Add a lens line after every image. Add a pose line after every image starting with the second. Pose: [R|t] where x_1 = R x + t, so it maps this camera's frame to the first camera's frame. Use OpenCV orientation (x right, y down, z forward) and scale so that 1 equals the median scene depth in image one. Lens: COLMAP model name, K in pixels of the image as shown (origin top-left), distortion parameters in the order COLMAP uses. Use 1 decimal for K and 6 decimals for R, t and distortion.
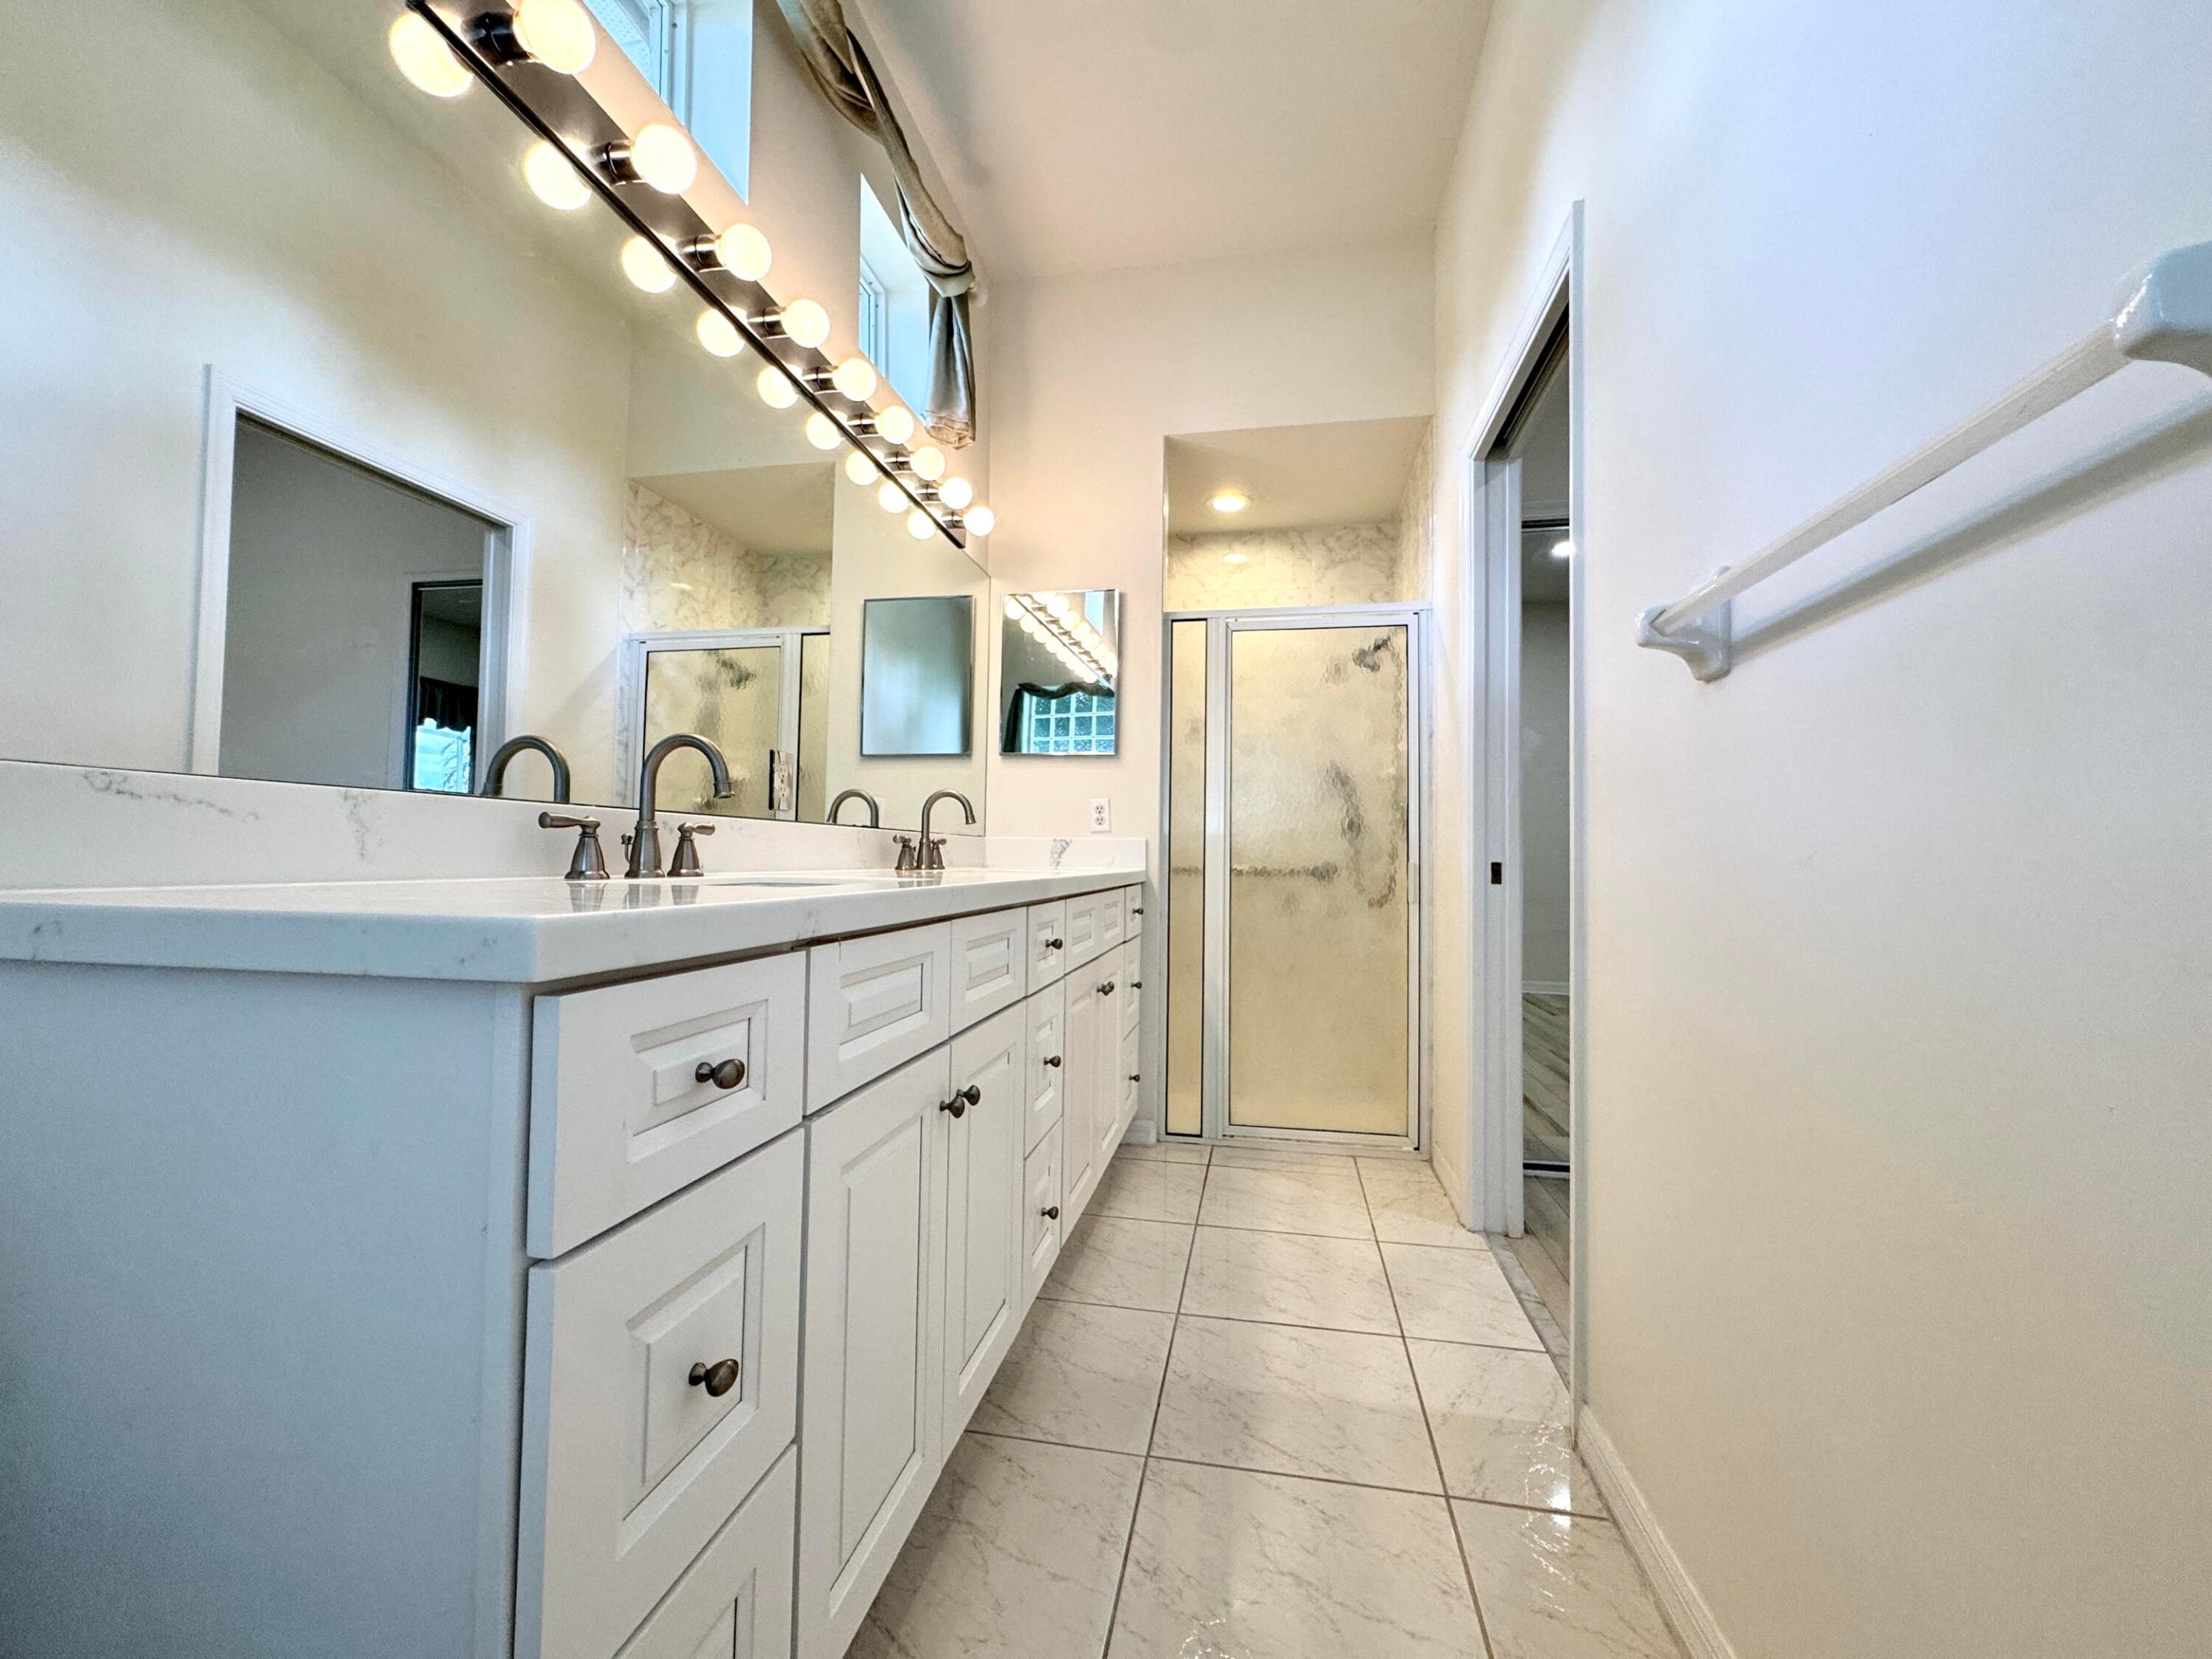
lens RADIAL K [[882.3, 0, 1106.1], [0, 882.3, 828.8], [0, 0, 1]] dist [-0.001429, -0.000023]
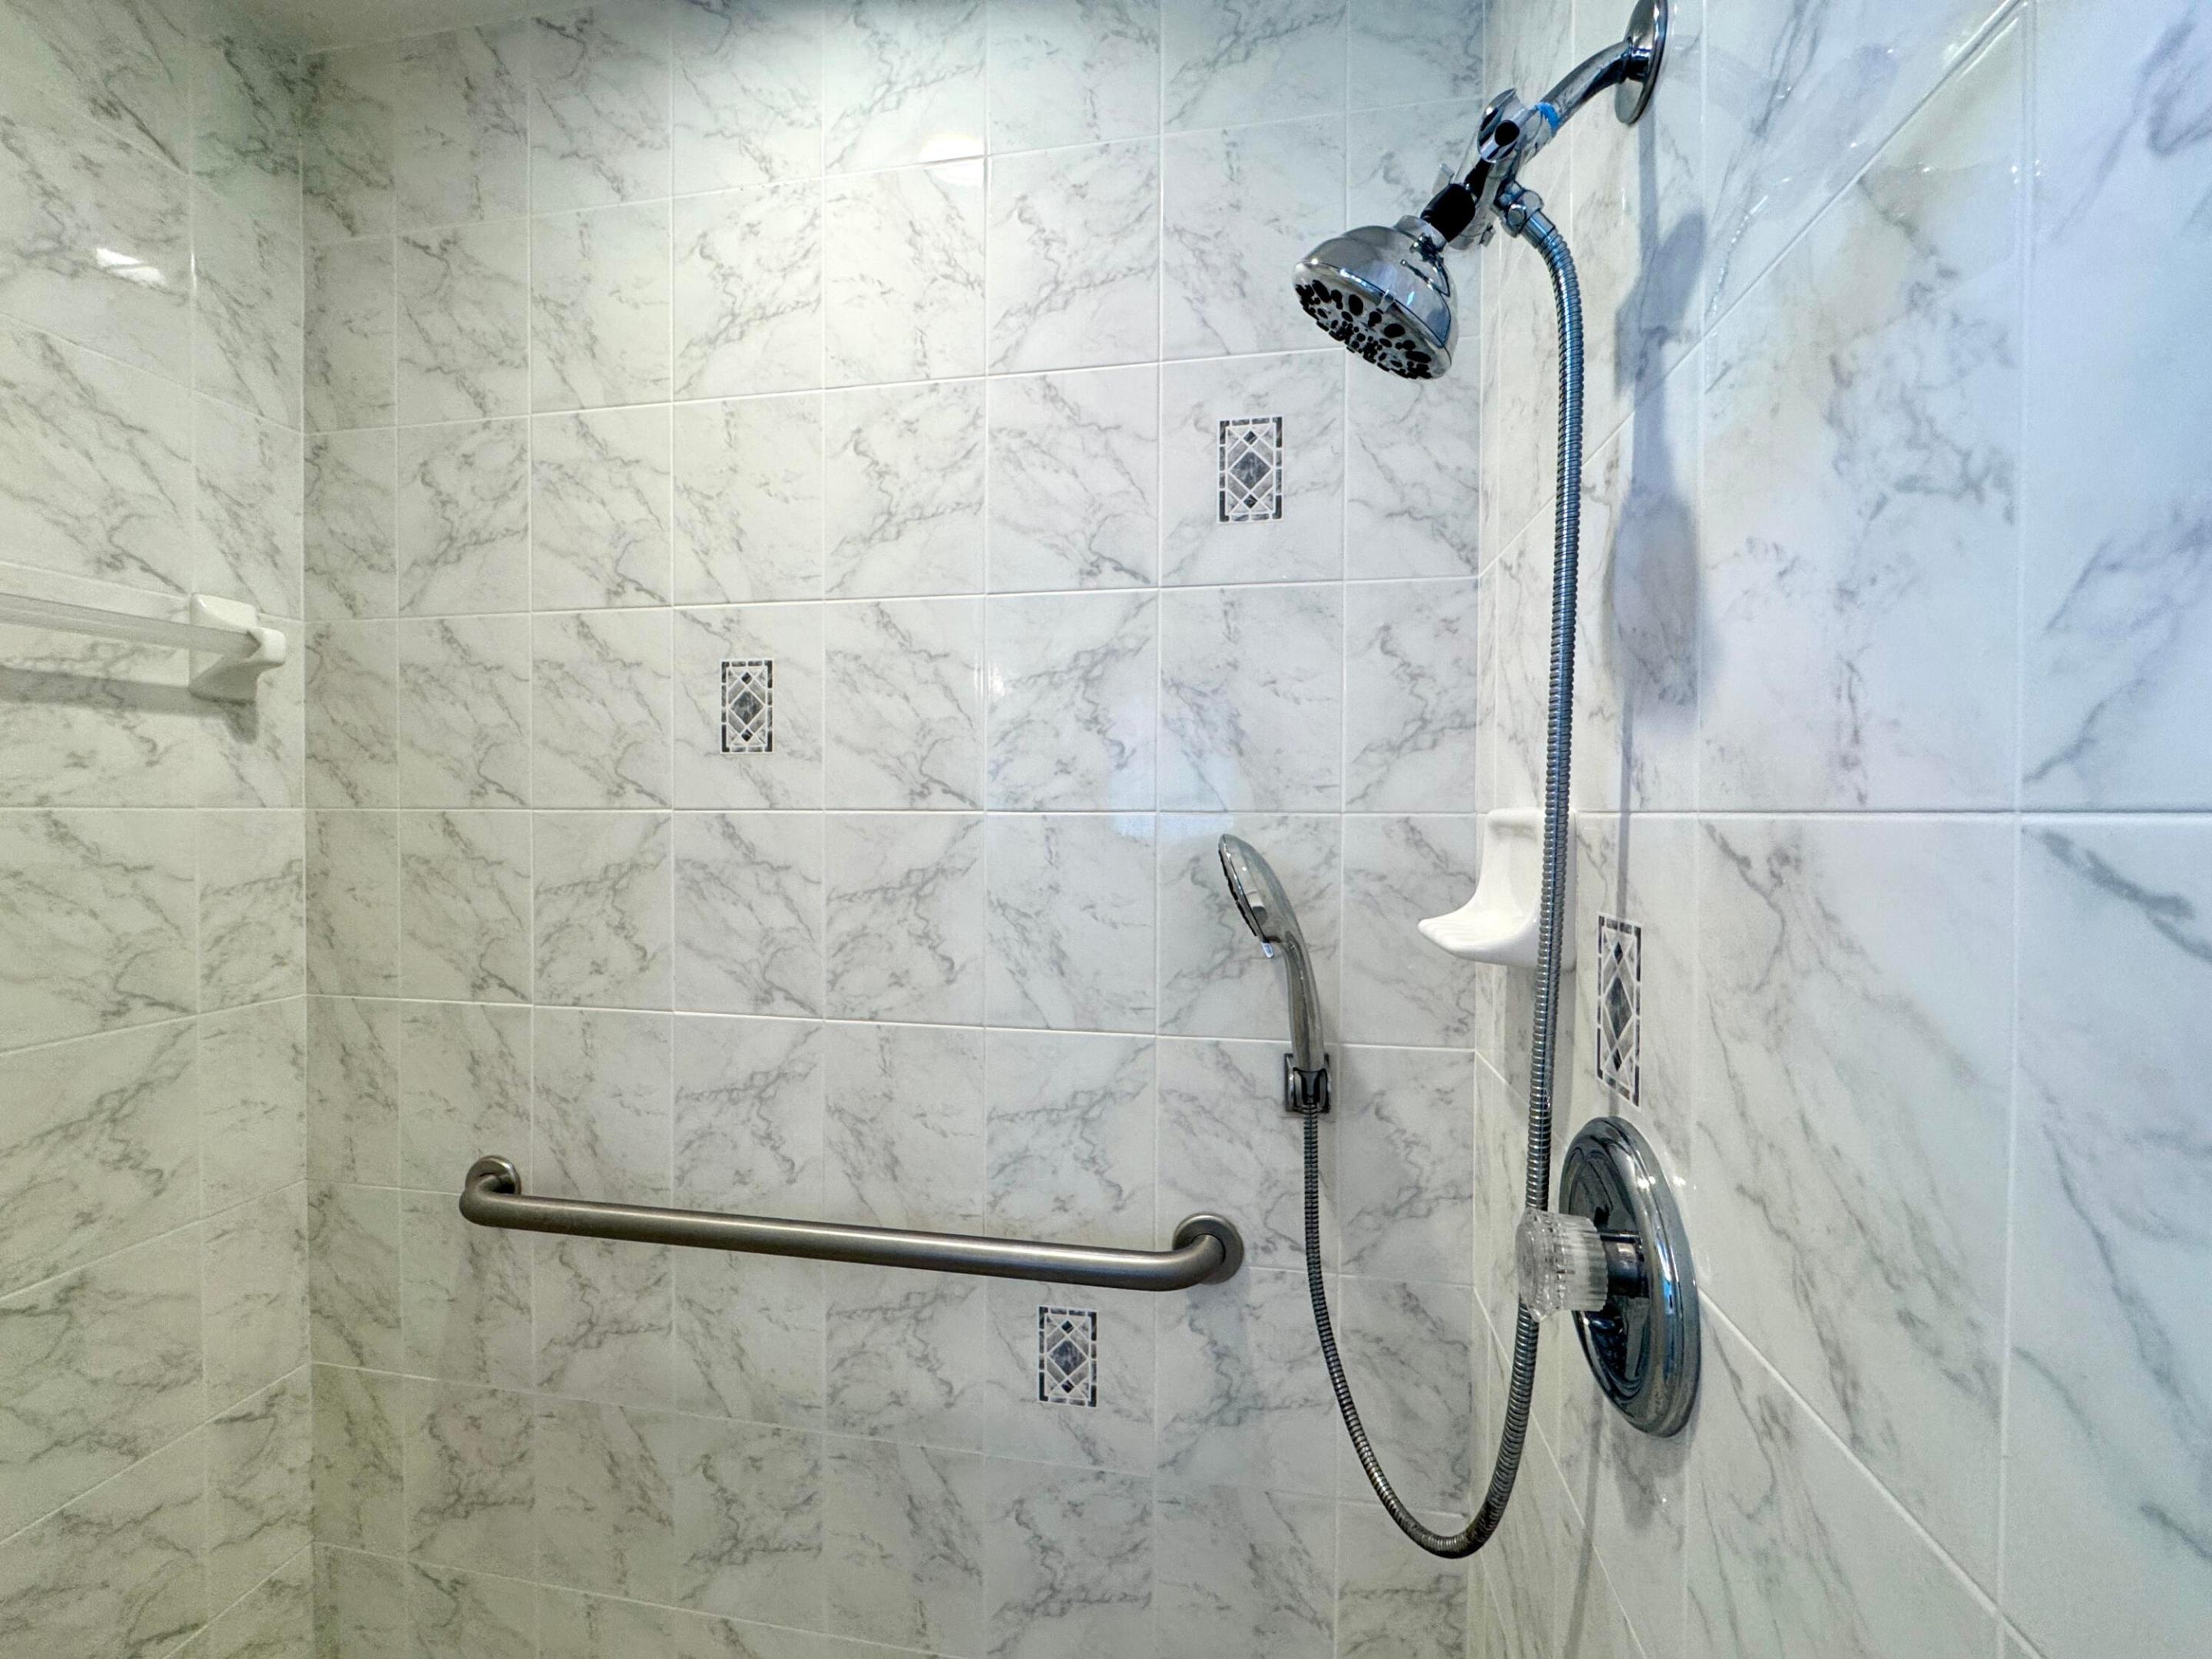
lens RADIAL K [[882.3, 0, 1105.5], [0, 882.3, 828.4], [0, 0, 1]] dist [-0.001429, -0.000023]
pose [[0.999718, -0.010475, 0.021304, 0.213321], [0.009316, 0.998509, 0.053787, -0.090420], [-0.021836, -0.053573, 0.998325, 0.742519]]
